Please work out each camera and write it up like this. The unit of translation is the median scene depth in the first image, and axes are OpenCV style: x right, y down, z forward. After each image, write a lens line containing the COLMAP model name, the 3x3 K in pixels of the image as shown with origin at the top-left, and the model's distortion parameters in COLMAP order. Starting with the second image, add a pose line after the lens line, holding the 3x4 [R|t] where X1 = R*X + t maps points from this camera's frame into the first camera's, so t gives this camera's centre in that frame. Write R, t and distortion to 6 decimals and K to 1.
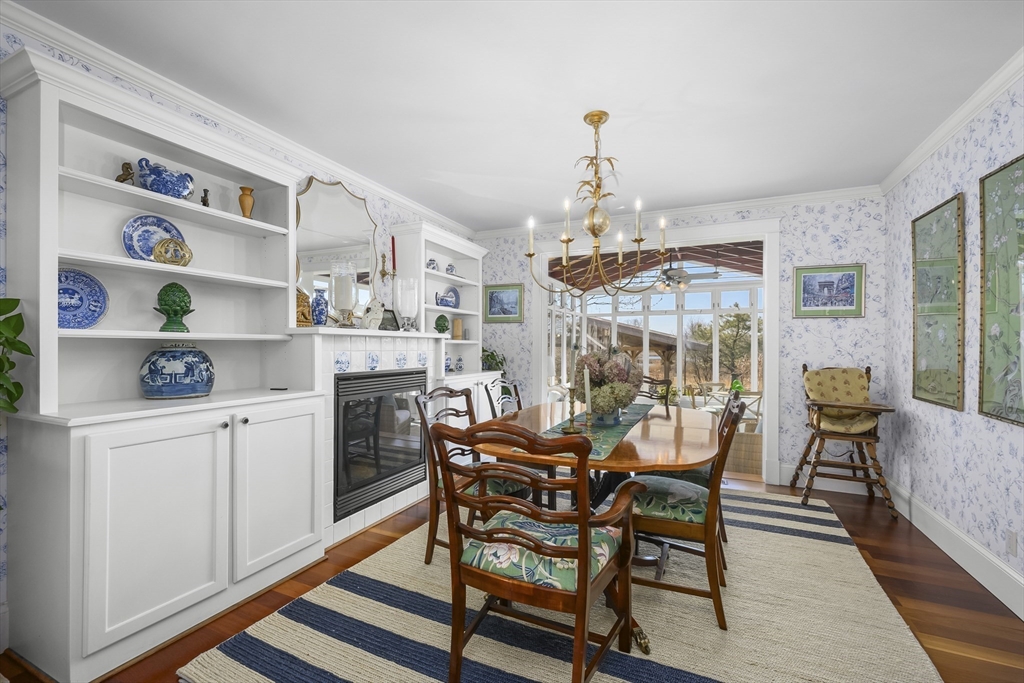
lens RADIAL K [[432.1, 0, 516.0], [0, 432.1, 345.4], [0, 0, 1]] dist [0.000142, 0.000096]
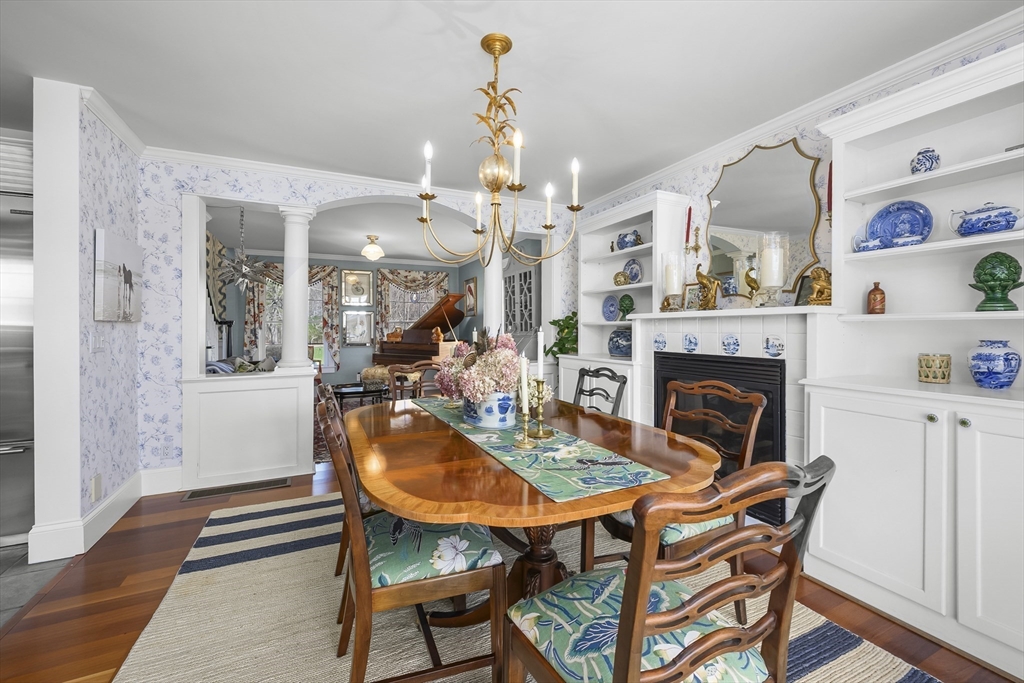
lens RADIAL K [[407.5, 0, 516.8], [0, 407.5, 331.3], [0, 0, 1]] dist [-0.003234, -0.000151]
pose [[-0.637195, 0.002832, -0.770698, 0.625371], [0.001799, 0.999996, 0.002188, 0.006876], [0.770701, 0.000008, -0.637197, 1.282744]]
